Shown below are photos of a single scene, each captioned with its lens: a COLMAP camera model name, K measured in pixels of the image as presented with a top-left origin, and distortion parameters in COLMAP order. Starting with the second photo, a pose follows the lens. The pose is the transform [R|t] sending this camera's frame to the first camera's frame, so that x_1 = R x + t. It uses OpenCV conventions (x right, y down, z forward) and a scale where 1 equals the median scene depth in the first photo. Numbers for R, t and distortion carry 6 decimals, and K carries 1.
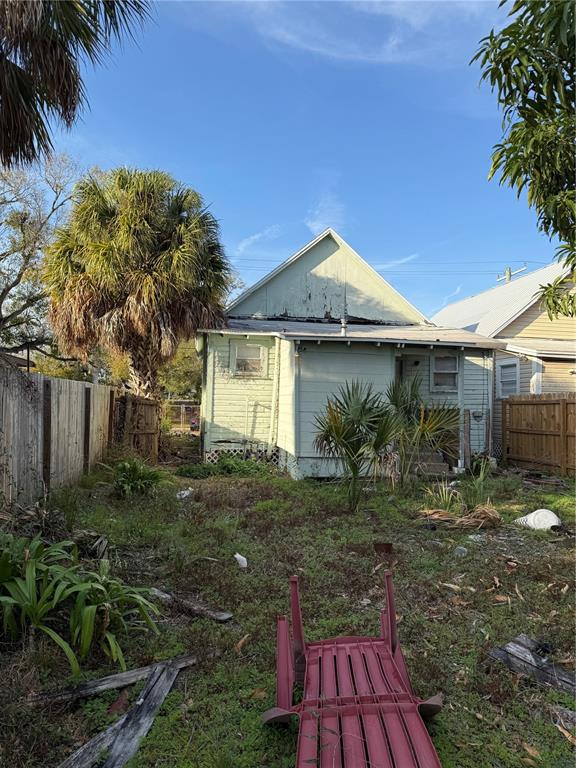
lens RADIAL K [[535.8, 0, 288.0], [0, 535.8, 384.0], [0, 0, 1]] dist [0.070826, -0.079588]
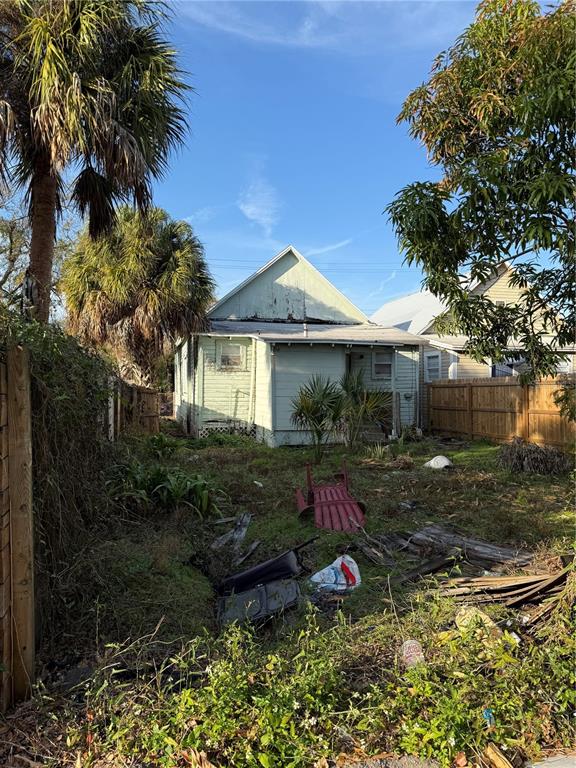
lens RADIAL K [[535.8, 0, 288.0], [0, 535.8, 384.0], [0, 0, 1]] dist [0.070826, -0.079588]
pose [[0.995652, -0.017316, 0.091522, -0.056963], [0.014641, 0.999448, 0.029820, -0.015668], [-0.091988, -0.028350, 0.995356, -0.274292]]
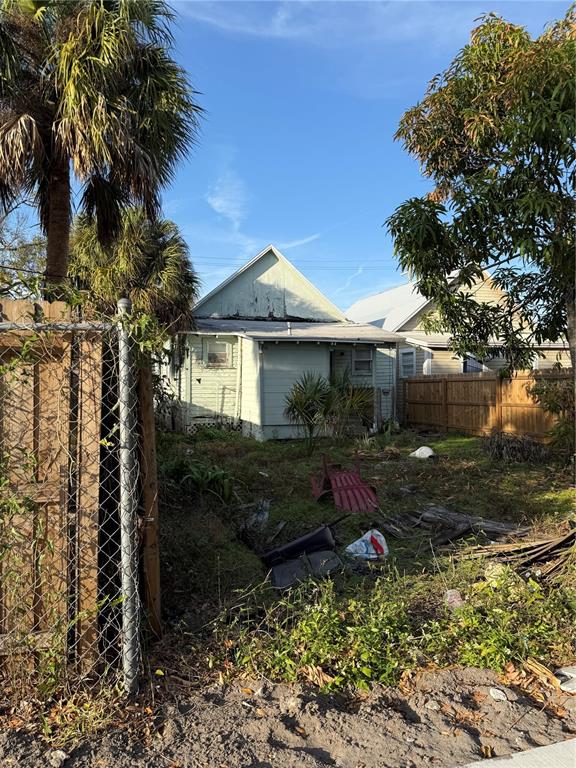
lens RADIAL K [[535.5, 0, 279.9], [0, 535.5, 391.3], [0, 0, 1]] dist [0.101989, -0.146556]
pose [[0.989273, -0.028111, 0.143351, -0.113500], [0.020746, 0.998399, 0.052620, -0.020030], [-0.144601, -0.049081, 0.988272, -0.316727]]
